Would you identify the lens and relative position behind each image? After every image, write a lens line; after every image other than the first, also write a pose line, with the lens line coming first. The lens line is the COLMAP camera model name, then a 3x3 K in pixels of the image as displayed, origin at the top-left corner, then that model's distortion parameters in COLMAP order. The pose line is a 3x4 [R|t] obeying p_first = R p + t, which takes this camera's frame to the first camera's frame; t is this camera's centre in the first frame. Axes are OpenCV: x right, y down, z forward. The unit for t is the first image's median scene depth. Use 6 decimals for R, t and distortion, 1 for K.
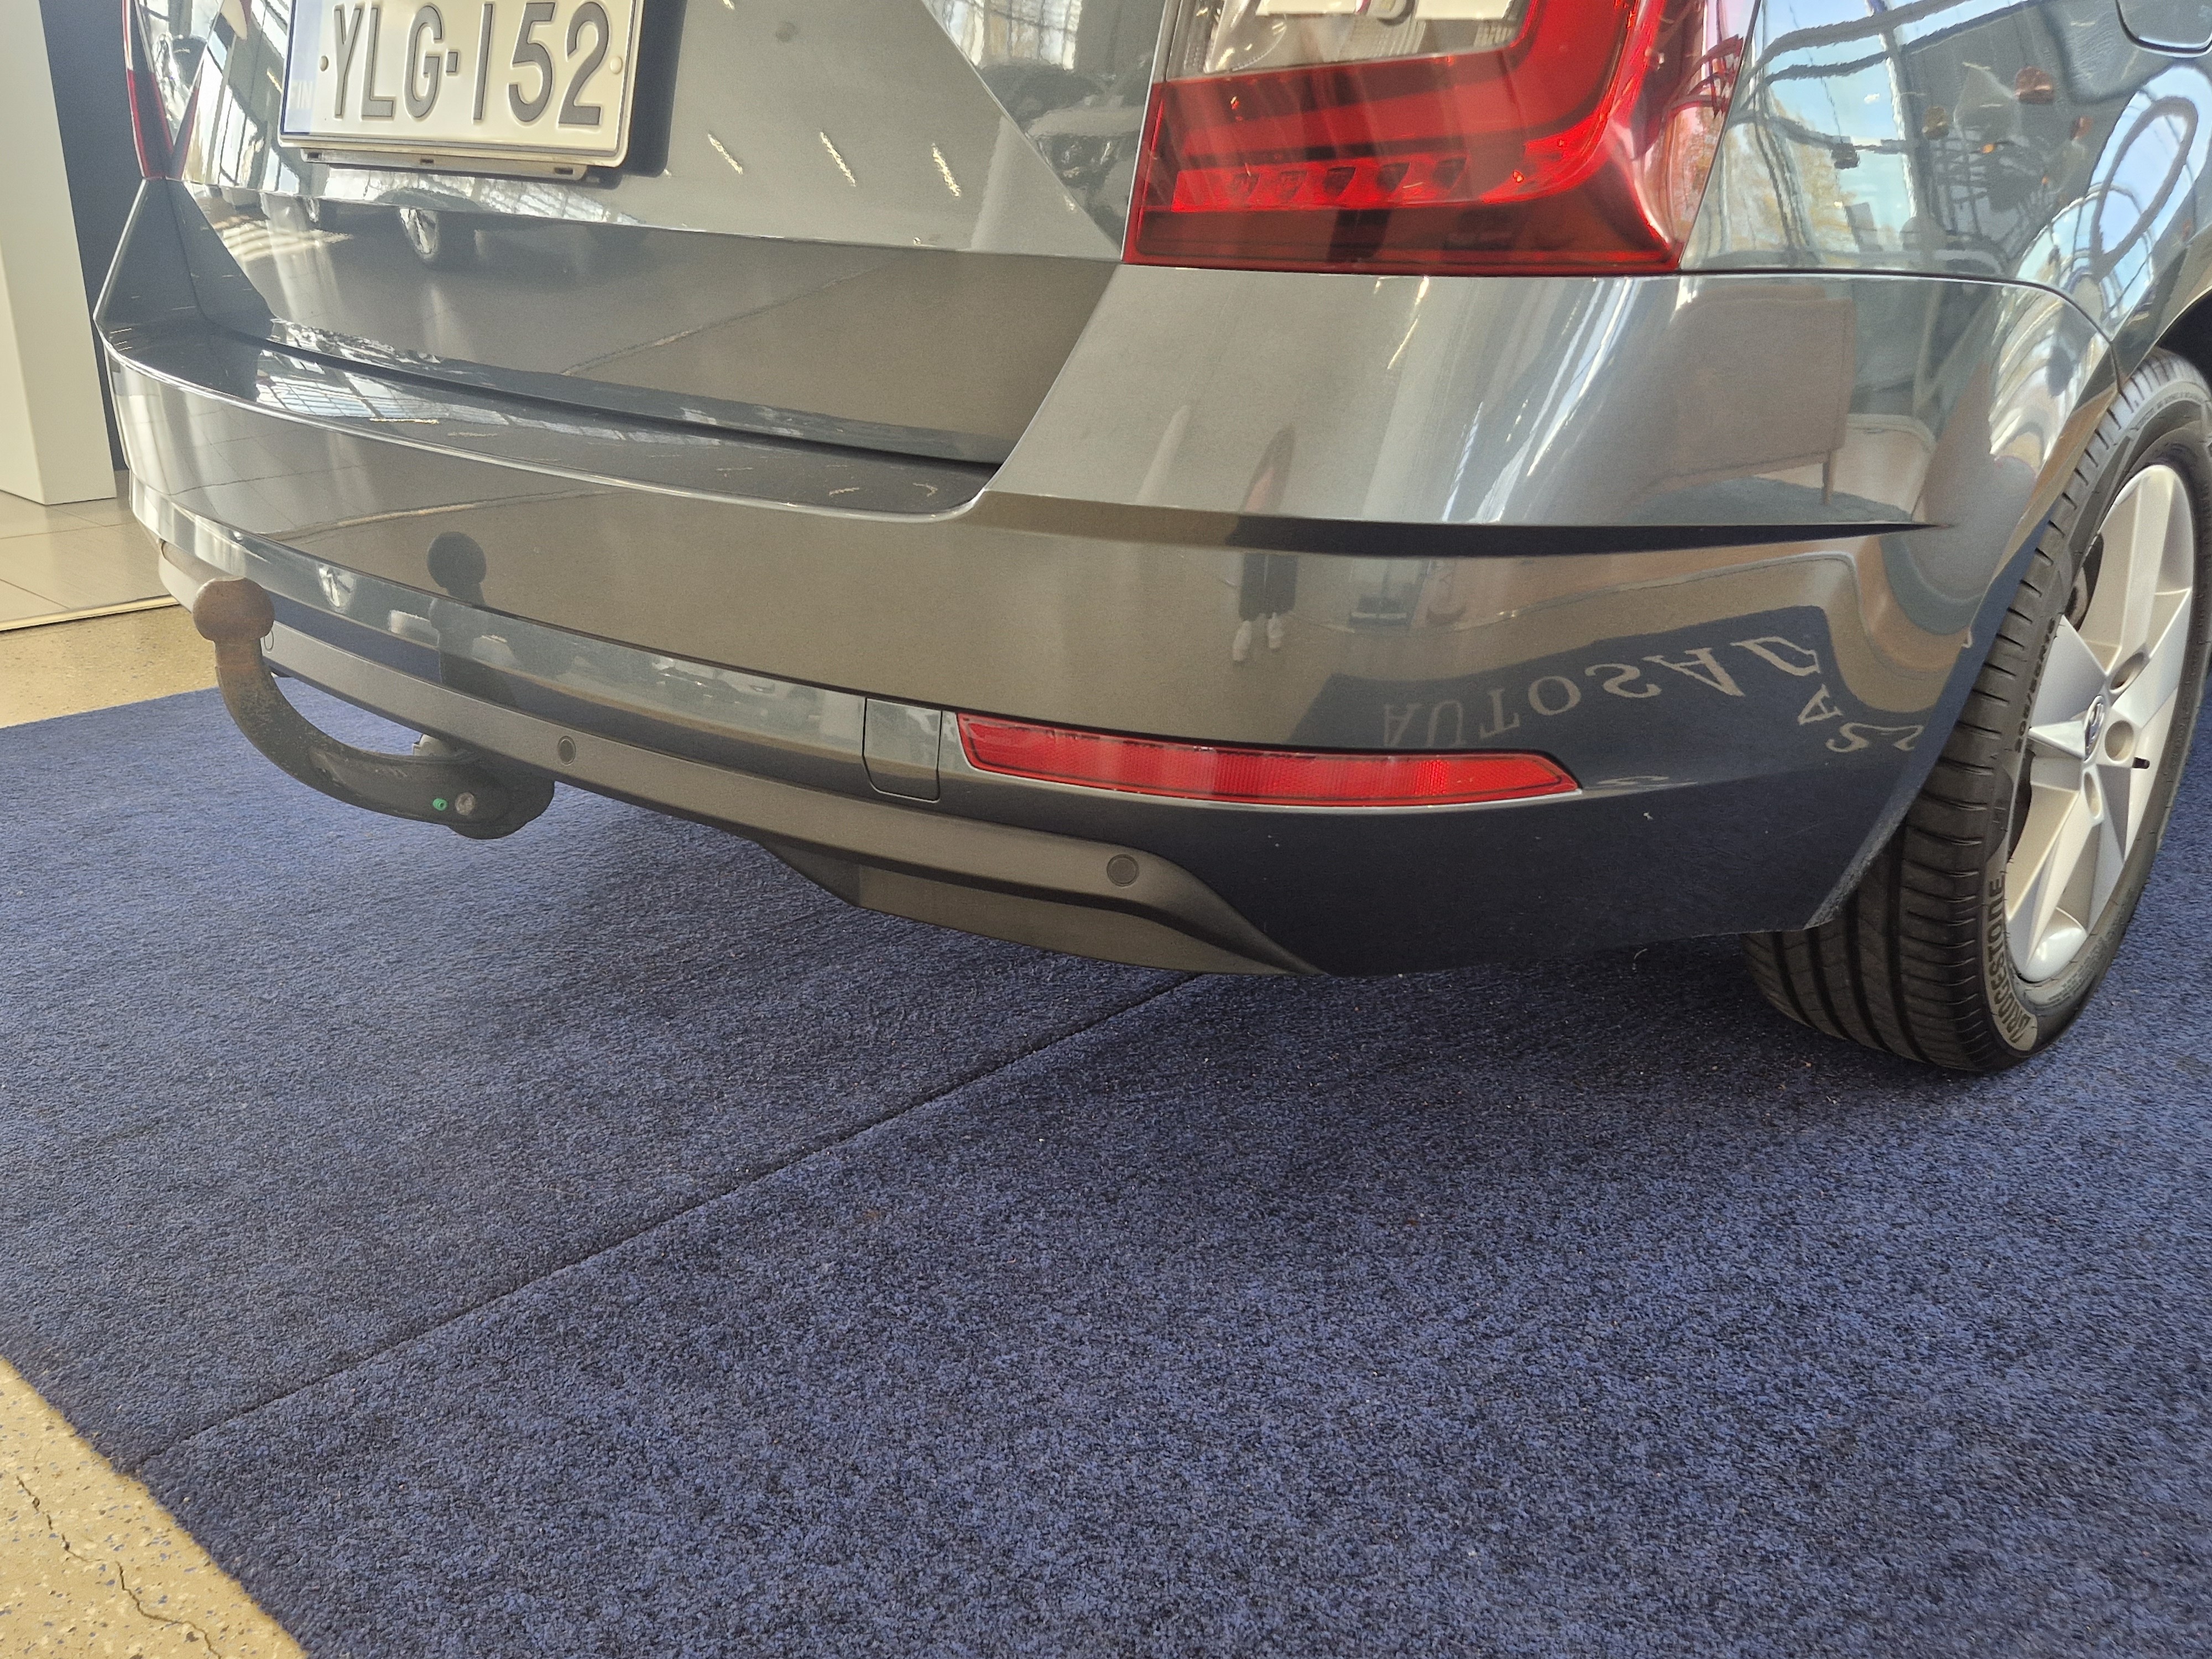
lens RADIAL K [[1485.0, 0, 1178.8], [0, 1485.0, 832.9], [0, 0, 1]] dist [0.041792, -0.048577]
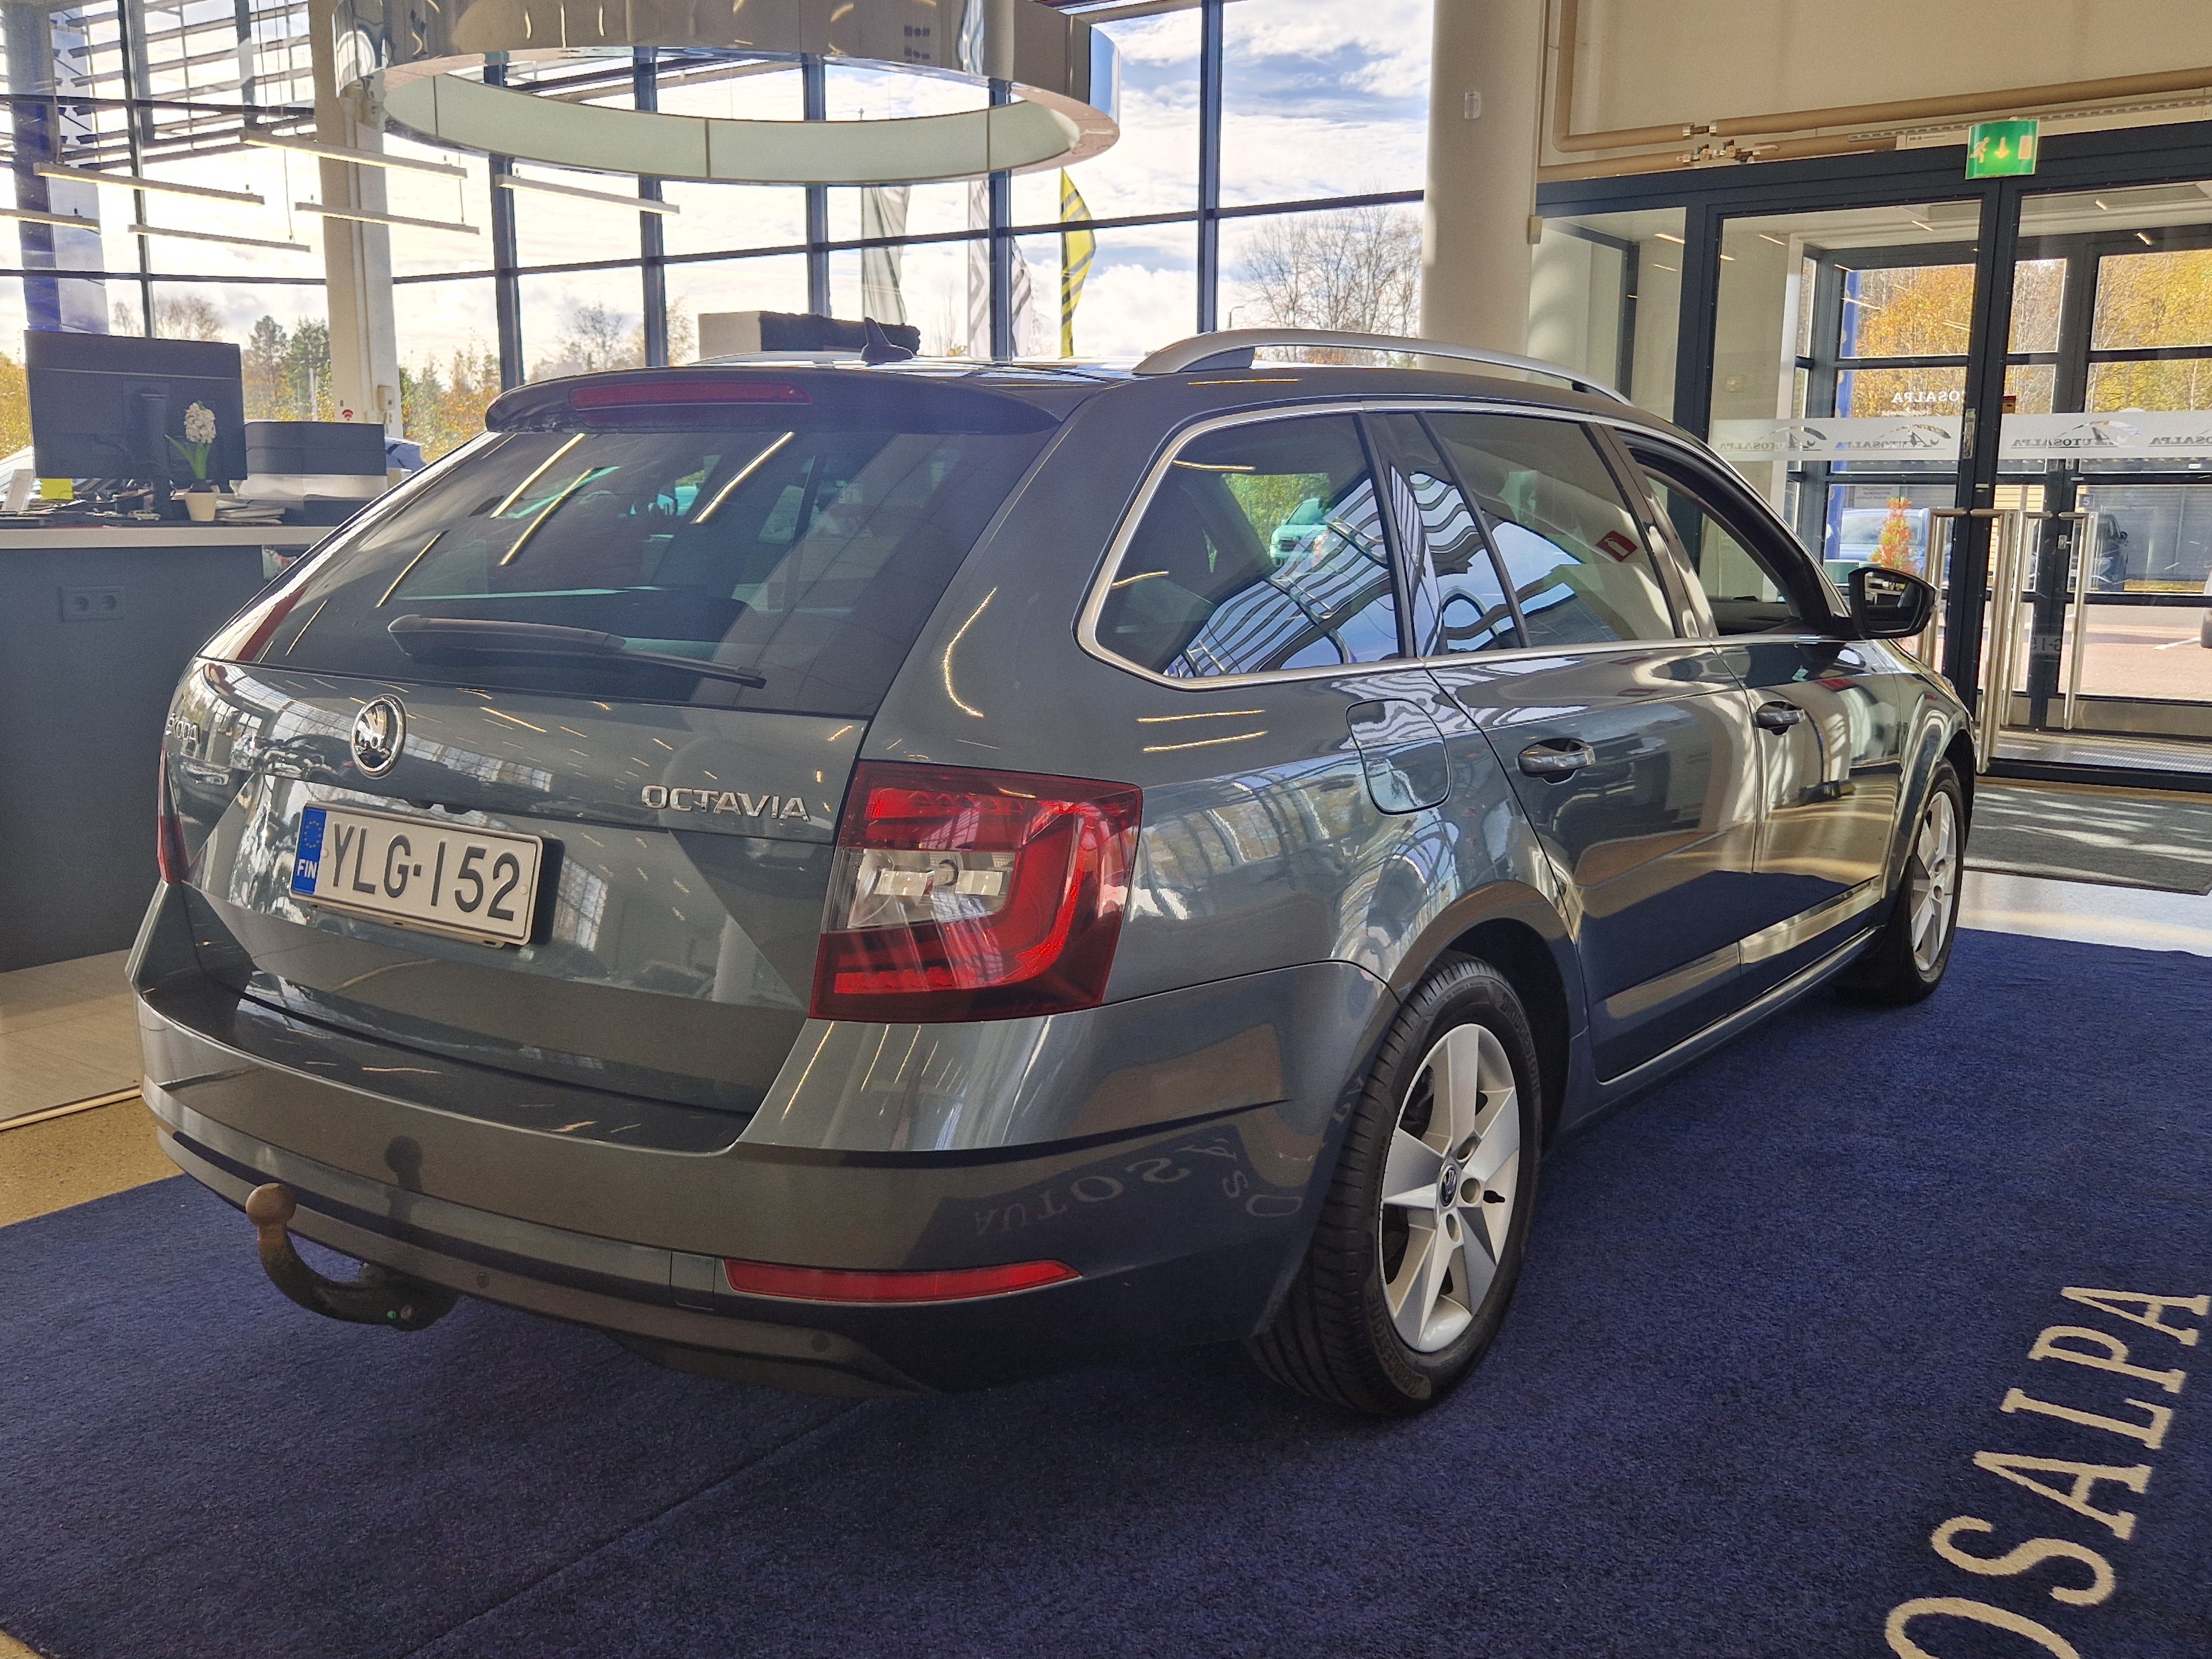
lens RADIAL K [[1801.3, 0, 1144.3], [0, 1801.3, 817.9], [0, 0, 1]] dist [0.053398, -0.059555]
pose [[0.995838, -0.044267, 0.079669, 0.162116], [0.056327, 0.986126, -0.156148, -0.186589], [-0.071651, 0.159986, 0.984515, -1.002061]]
